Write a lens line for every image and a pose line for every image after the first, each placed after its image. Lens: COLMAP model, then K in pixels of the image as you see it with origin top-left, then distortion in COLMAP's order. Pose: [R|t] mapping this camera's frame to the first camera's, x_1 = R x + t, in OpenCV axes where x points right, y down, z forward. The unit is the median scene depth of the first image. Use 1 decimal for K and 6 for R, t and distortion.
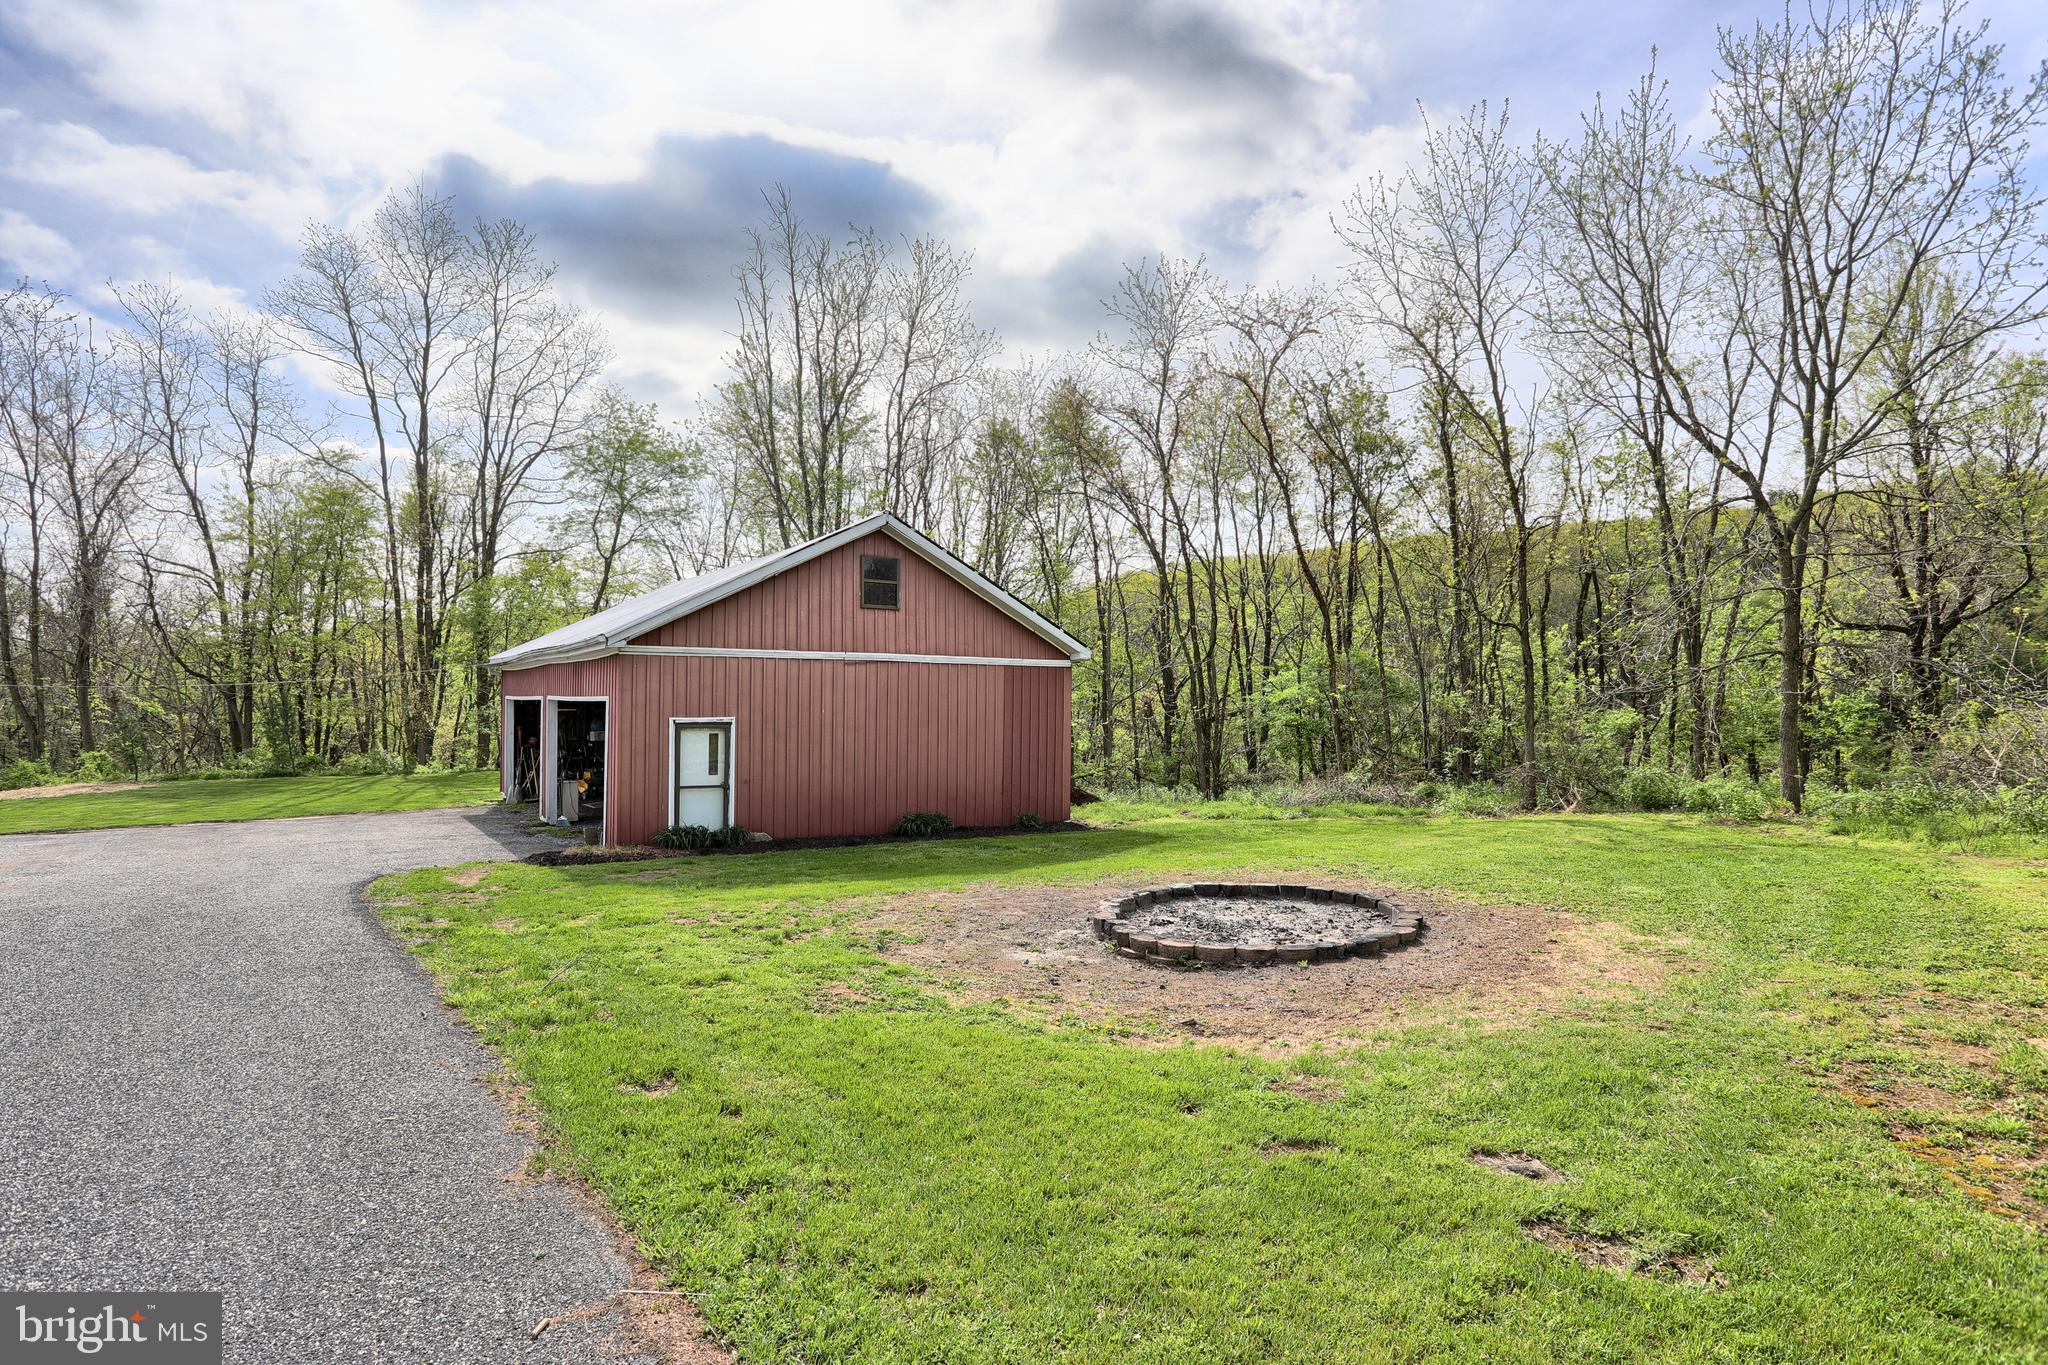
lens RADIAL K [[998.6, 0, 1020.1], [0, 998.6, 682.5], [0, 0, 1]] dist [-0.032735, 0.005900]
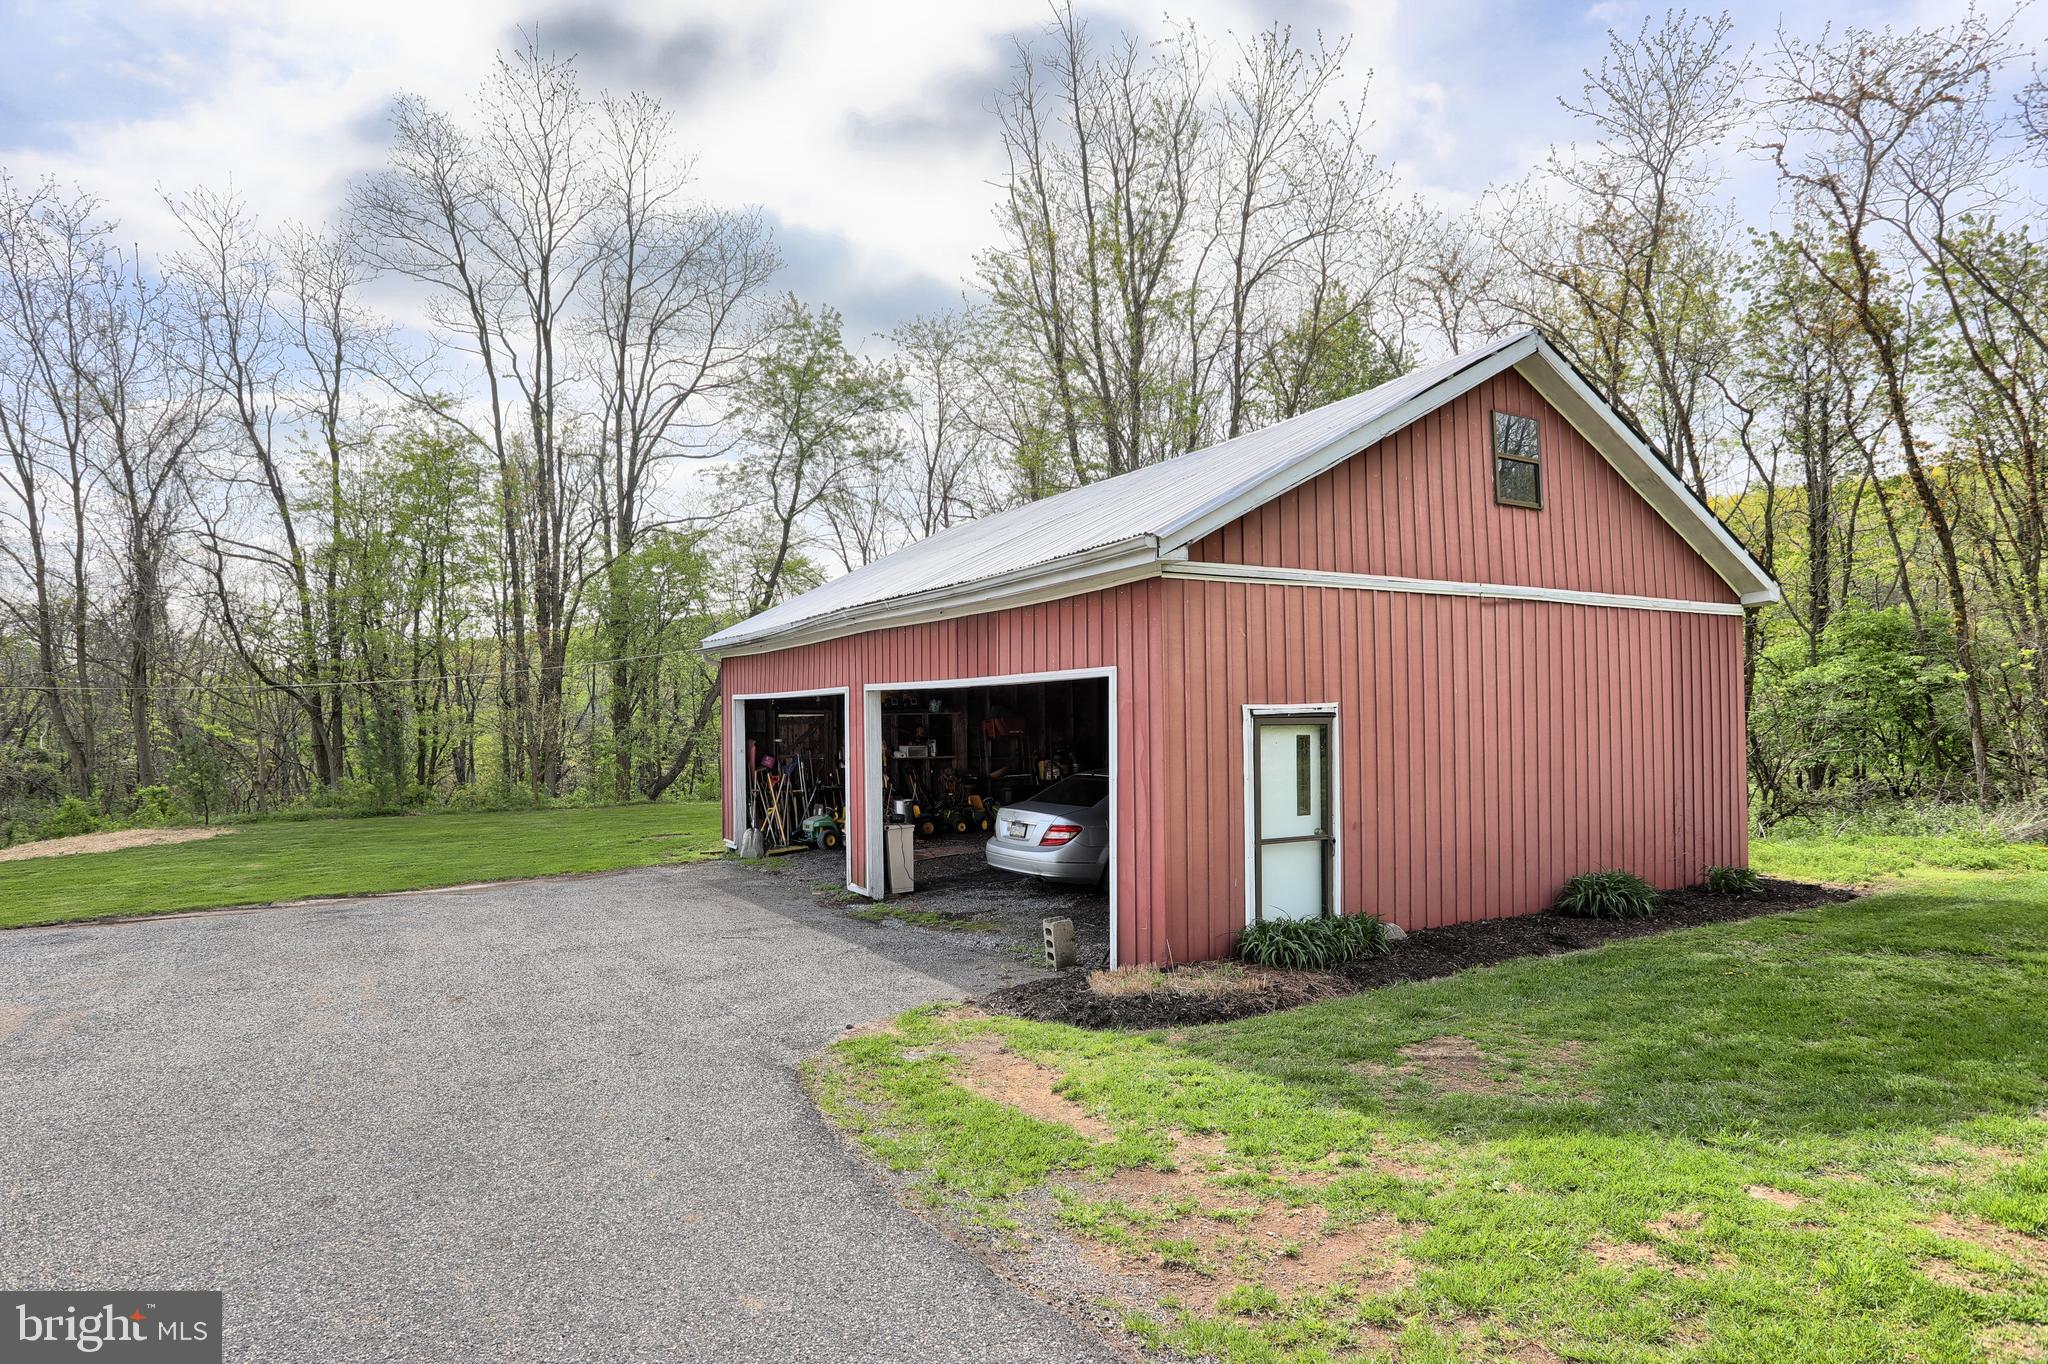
lens RADIAL K [[1101.5, 0, 1030.6], [0, 1101.5, 691.9], [0, 0, 1]] dist [-0.030758, 0.000937]
pose [[0.996814, -0.022205, -0.076605, -0.174872], [0.022146, 0.999753, -0.001617, 0.011467], [0.076622, -0.000084, 0.997060, 0.183223]]
